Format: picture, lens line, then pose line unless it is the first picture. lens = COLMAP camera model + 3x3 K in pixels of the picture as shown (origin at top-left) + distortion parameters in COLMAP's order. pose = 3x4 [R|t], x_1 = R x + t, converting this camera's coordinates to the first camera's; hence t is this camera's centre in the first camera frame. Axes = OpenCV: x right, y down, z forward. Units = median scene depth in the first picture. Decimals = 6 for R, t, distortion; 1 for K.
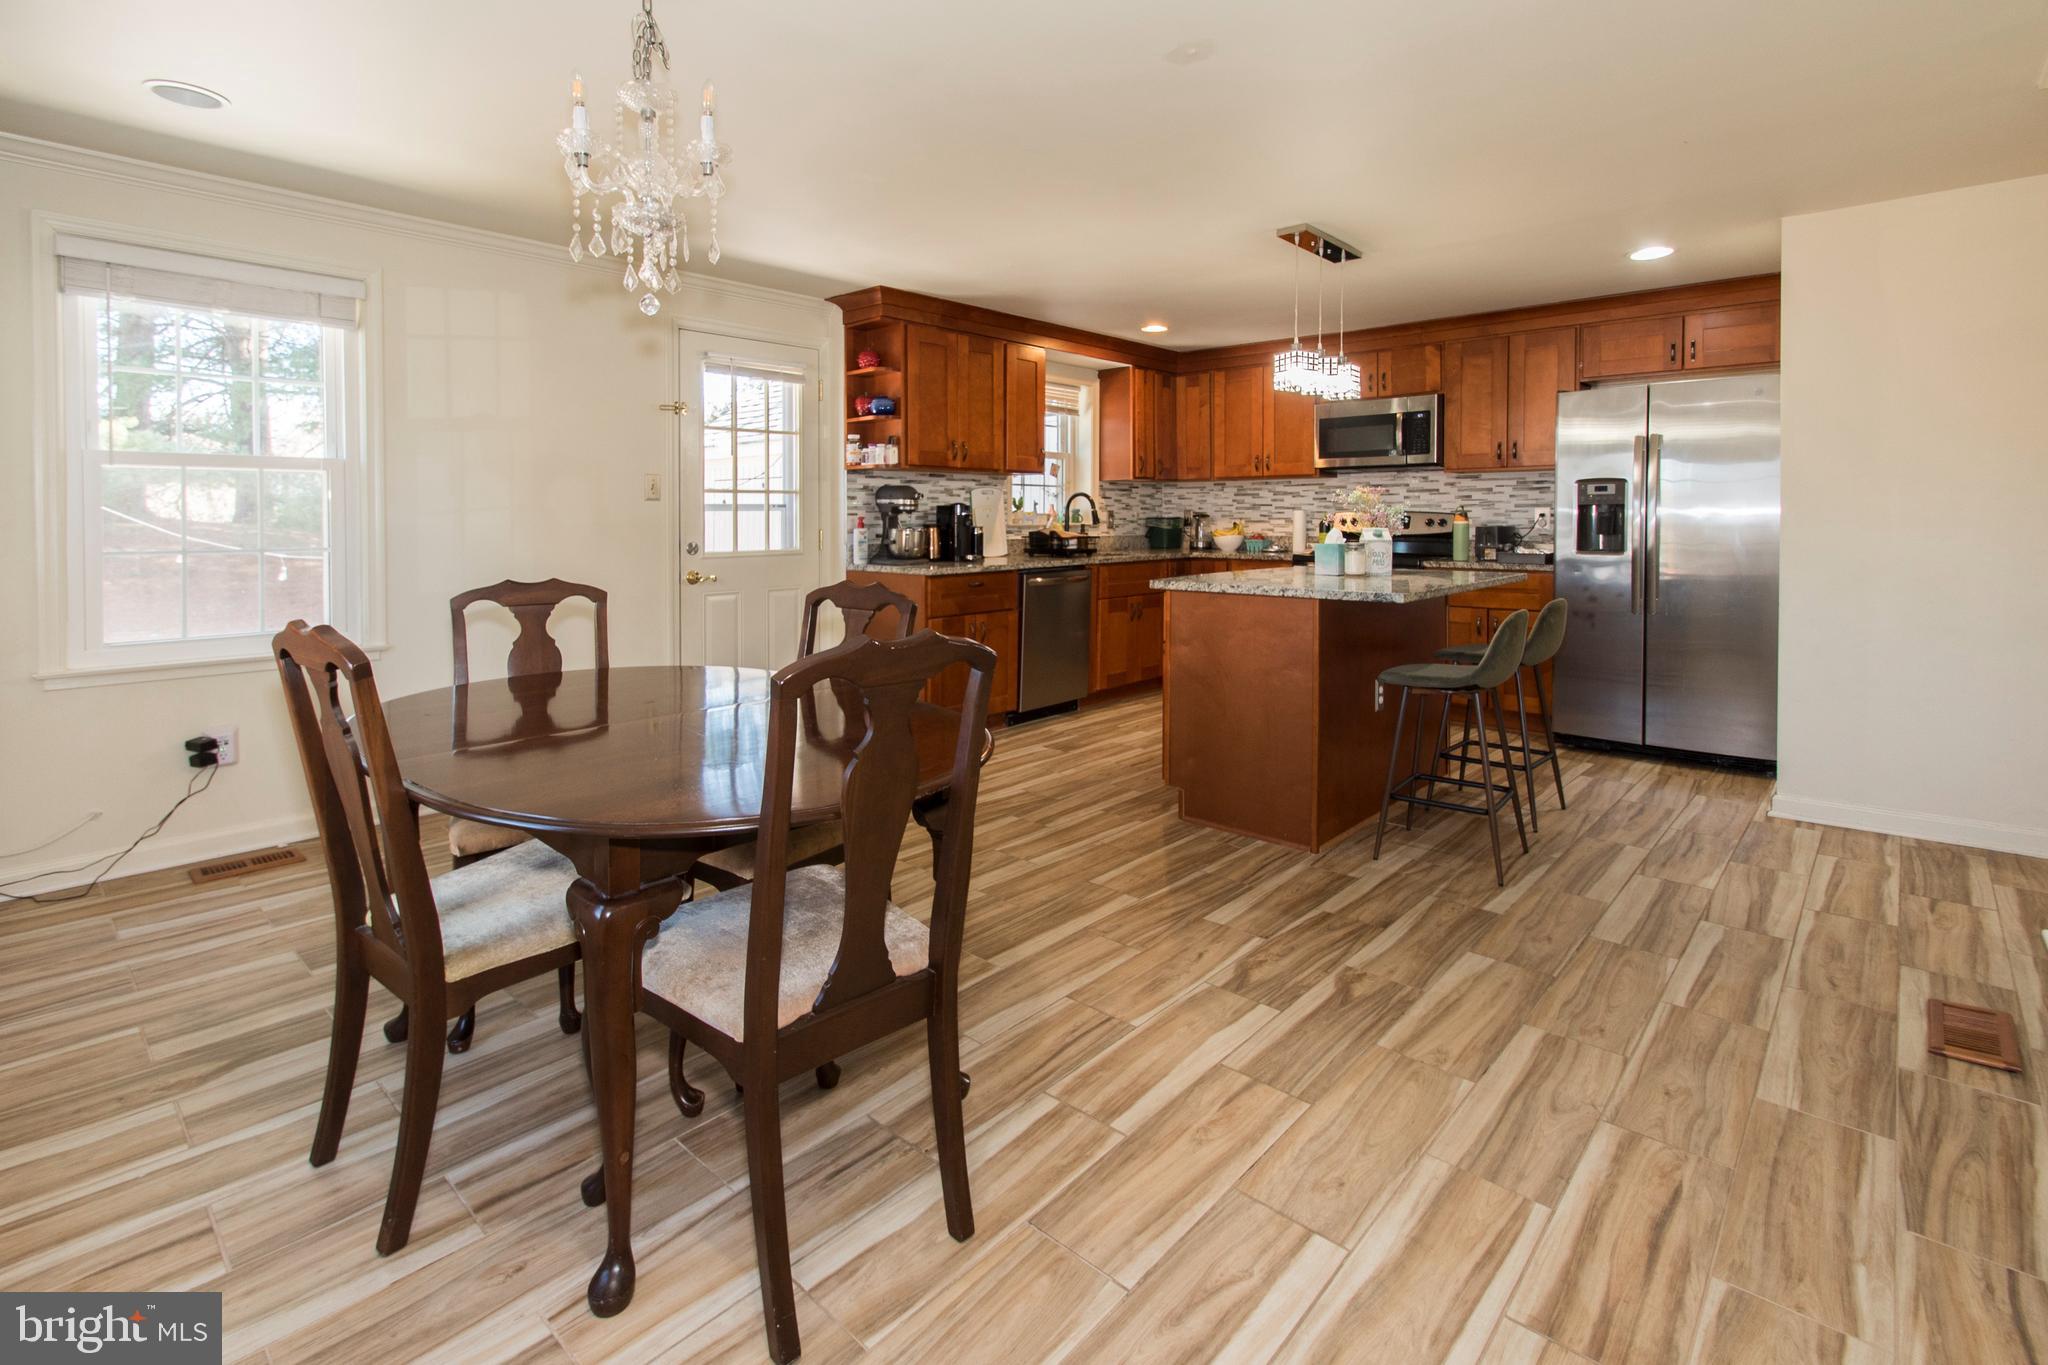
lens RADIAL K [[947.9, 0, 972.0], [0, 947.9, 540.4], [0, 0, 1]] dist [-0.000249, -0.000506]
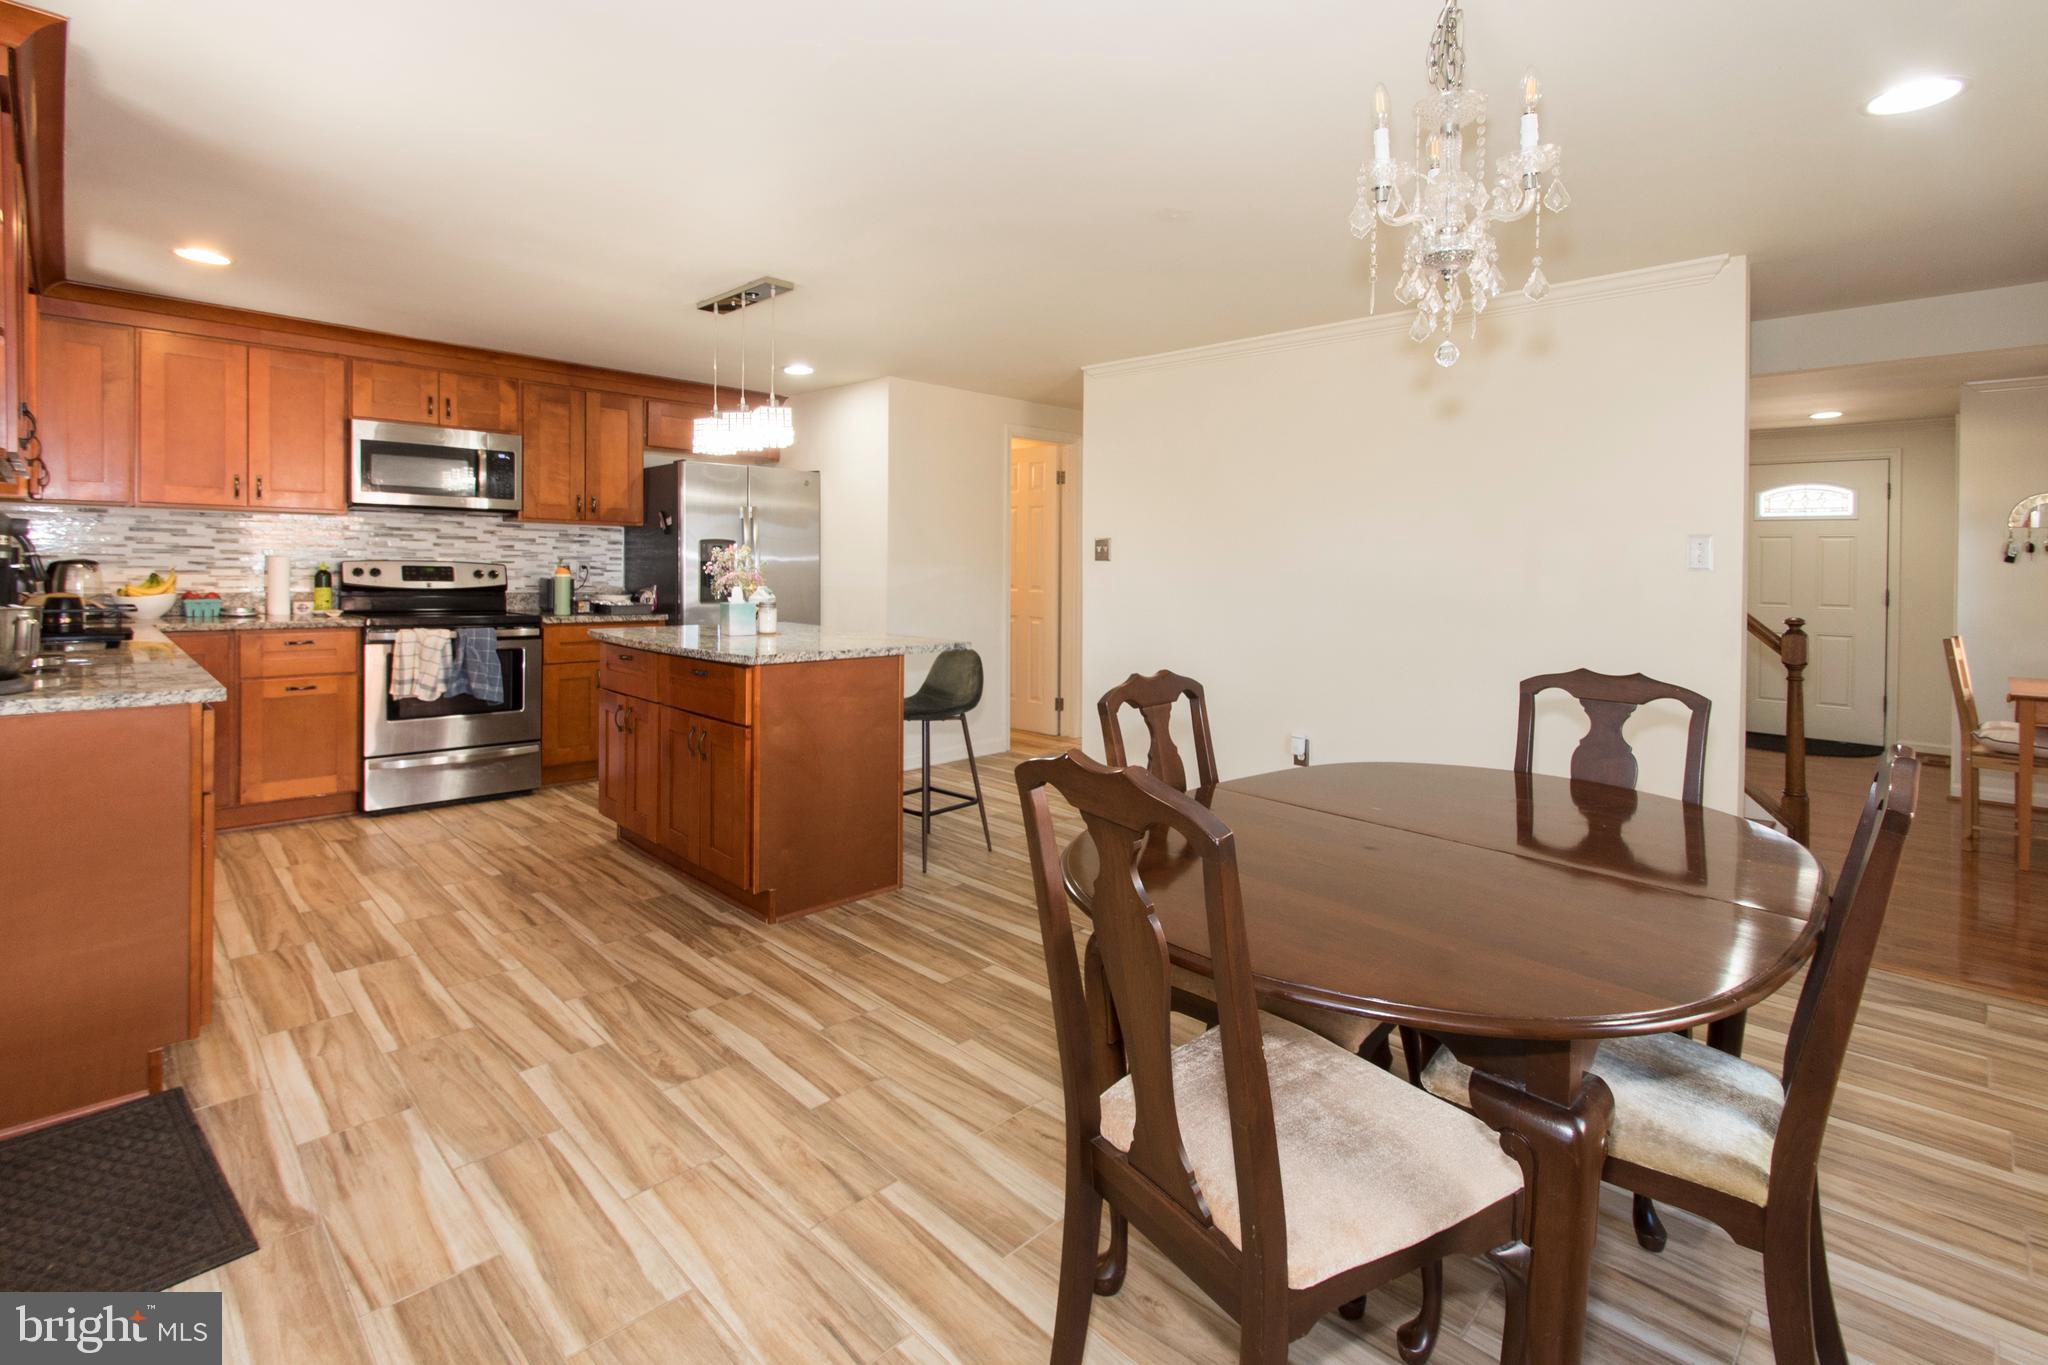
lens RADIAL K [[977.4, 0, 1007.0], [0, 977.4, 625.7], [0, 0, 1]] dist [0.033266, -0.021286]
pose [[0.059405, -0.060140, 0.996421, -0.661805], [0.004801, 0.998189, 0.059961, -0.037150], [-0.998222, 0.001222, 0.059586, 0.694323]]
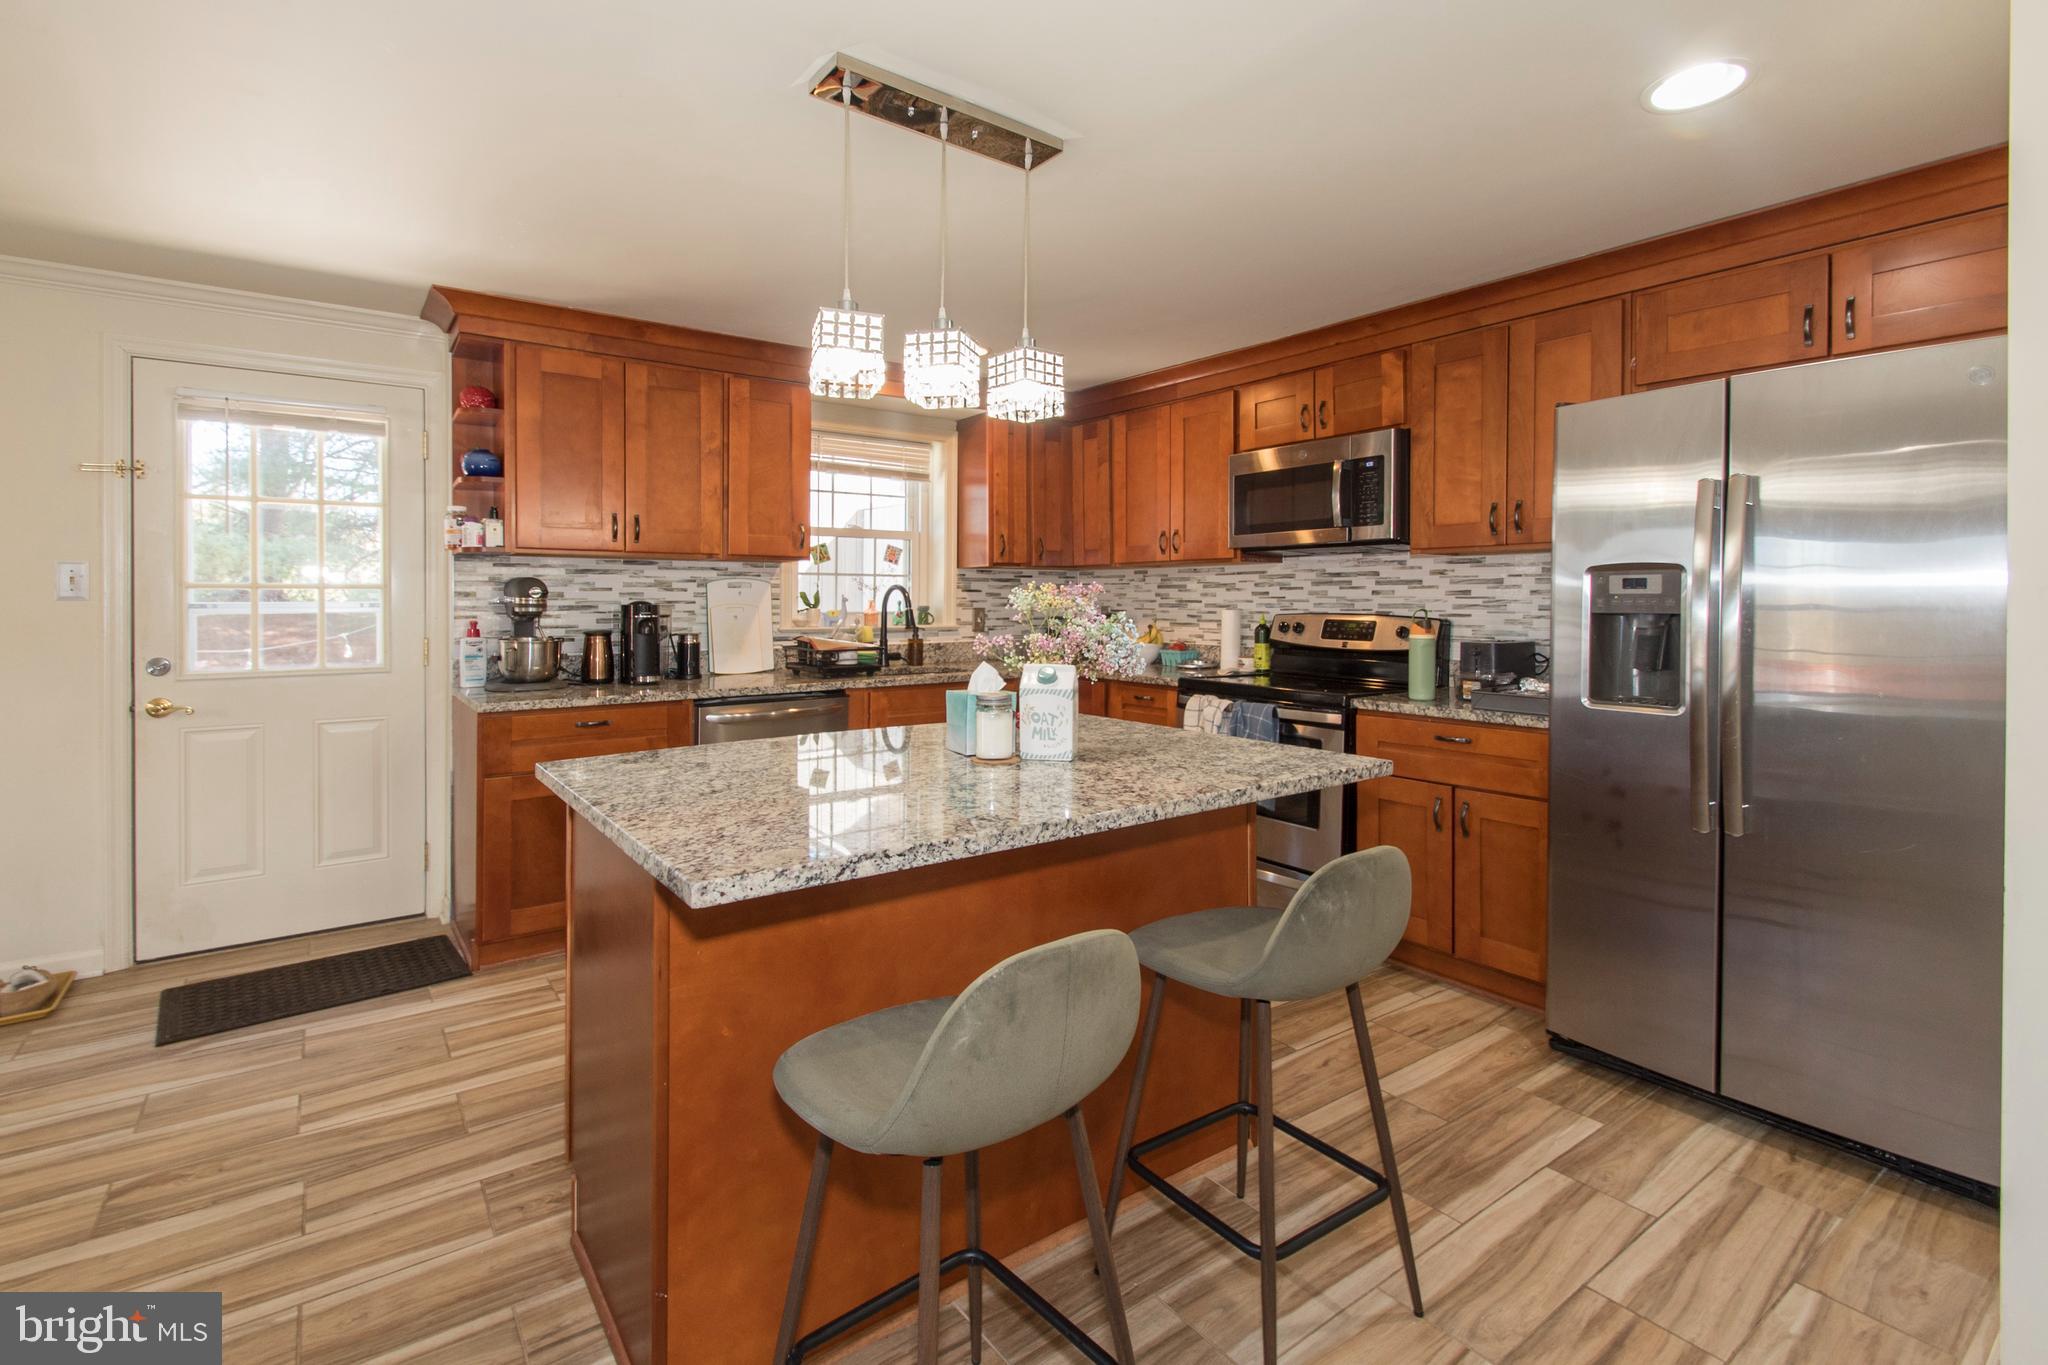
lens RADIAL K [[902.6, 0, 967.1], [0, 902.6, 608.0], [0, 0, 1]] dist [0.001945, 0.000175]
pose [[0.978578, 0.006166, -0.205784, 0.500602], [-0.009258, 0.999858, -0.014066, -0.037578], [0.205668, 0.015670, 0.978496, 0.535960]]
